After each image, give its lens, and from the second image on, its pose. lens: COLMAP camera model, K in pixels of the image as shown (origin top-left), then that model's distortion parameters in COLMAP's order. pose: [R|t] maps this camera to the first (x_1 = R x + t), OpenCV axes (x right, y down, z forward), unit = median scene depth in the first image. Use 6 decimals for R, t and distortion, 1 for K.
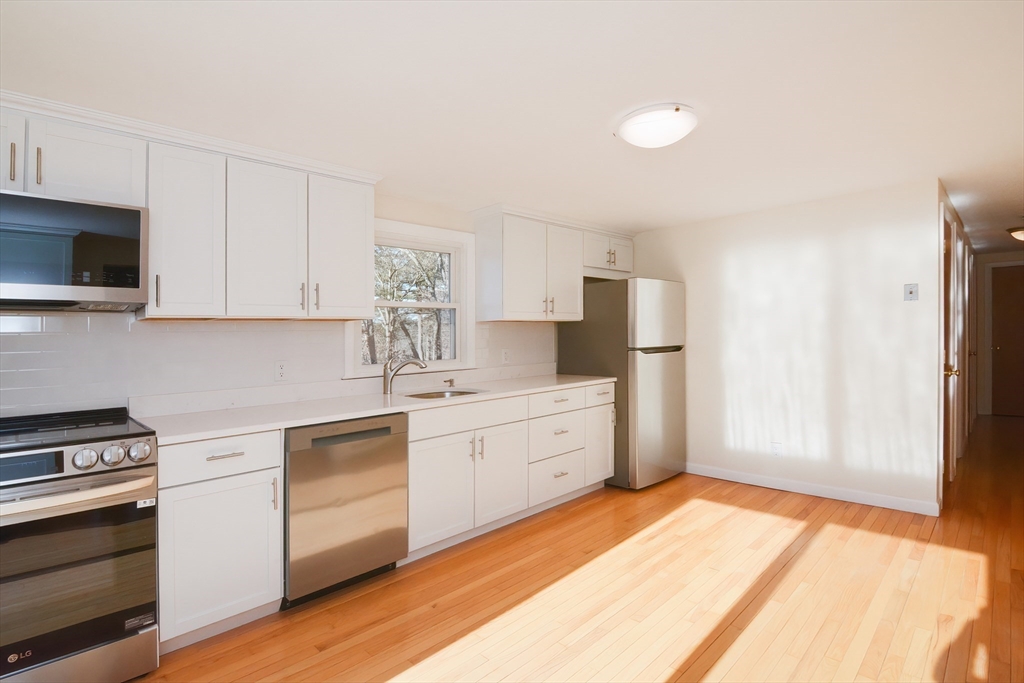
lens RADIAL K [[495.7, 0, 512.0], [0, 495.7, 341.5], [0, 0, 1]] dist [-0.002652, -0.010382]
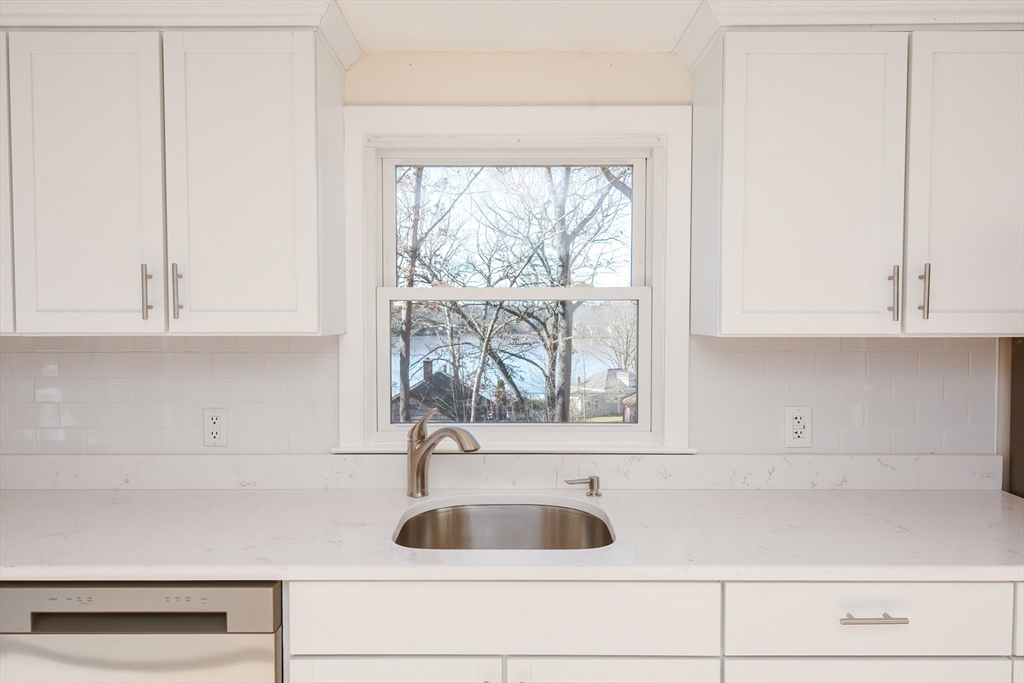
lens RADIAL K [[704.0, 0, 512.0], [0, 704.0, 341.5], [0, 0, 1]] dist [0.022101, 0.000040]
pose [[0.711987, 0.047090, -0.700612, 0.218208], [-0.023669, 0.998791, 0.043078, -0.055617], [0.701793, -0.014088, 0.712241, 0.513941]]
